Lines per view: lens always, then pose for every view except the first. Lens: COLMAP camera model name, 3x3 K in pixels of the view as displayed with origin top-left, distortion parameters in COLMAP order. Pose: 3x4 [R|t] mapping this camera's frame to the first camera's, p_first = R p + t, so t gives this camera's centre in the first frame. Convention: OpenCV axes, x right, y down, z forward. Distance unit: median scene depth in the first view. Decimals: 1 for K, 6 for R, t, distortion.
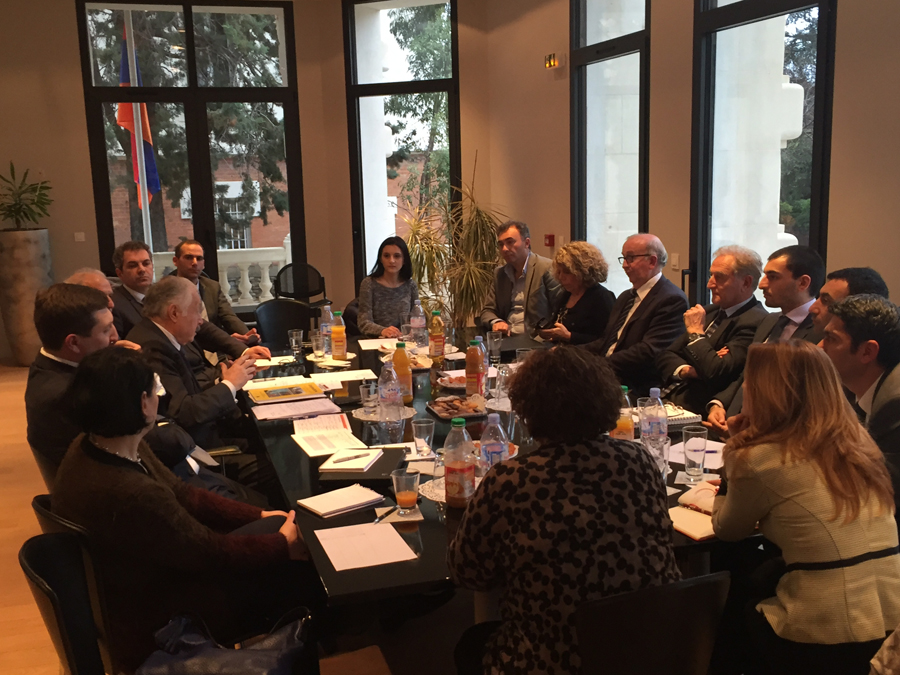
lens RADIAL K [[1019.7, 0, 450.0], [0, 1019.7, 337.5], [0, 0, 1]] dist [0.084894, -0.054165]
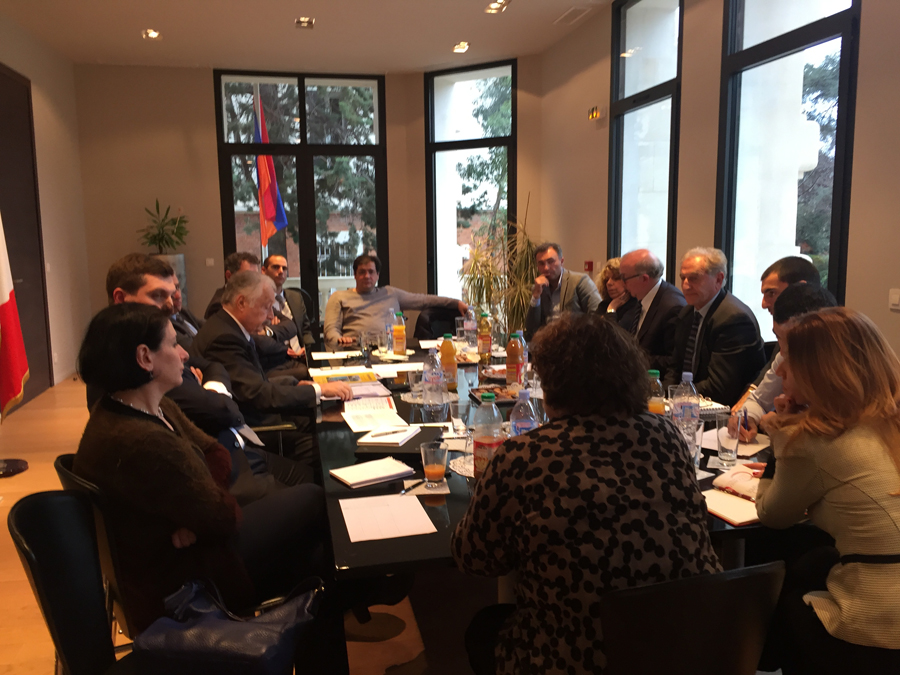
lens RADIAL K [[782.0, 0, 450.0], [0, 782.0, 337.5], [0, 0, 1]] dist [0.074017, -0.098028]
pose [[0.996515, 0.022385, -0.080348, 0.020016], [-0.024888, 0.999232, -0.030279, 0.030783], [0.079608, 0.032174, 0.996307, 0.145545]]
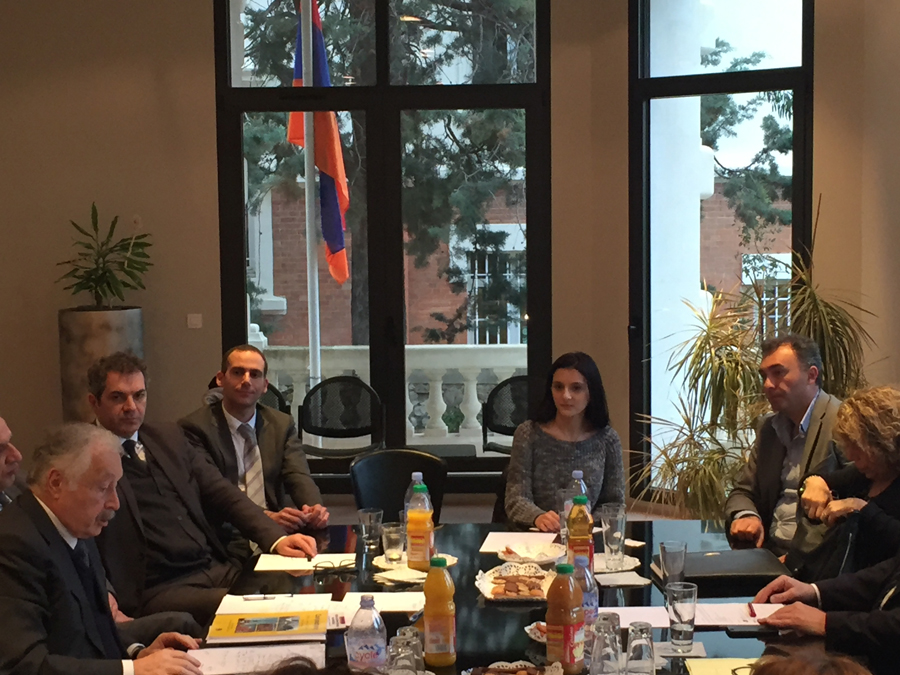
lens RADIAL K [[1740.6, 0, 450.0], [0, 1740.6, 337.5], [0, 0, 1]] dist [0.079428, 0.036009]
pose [[0.952018, 0.039435, -0.303492, 0.225449], [-0.063478, 0.995542, -0.069764, -0.045286], [0.299388, 0.085681, 0.950277, 0.063211]]
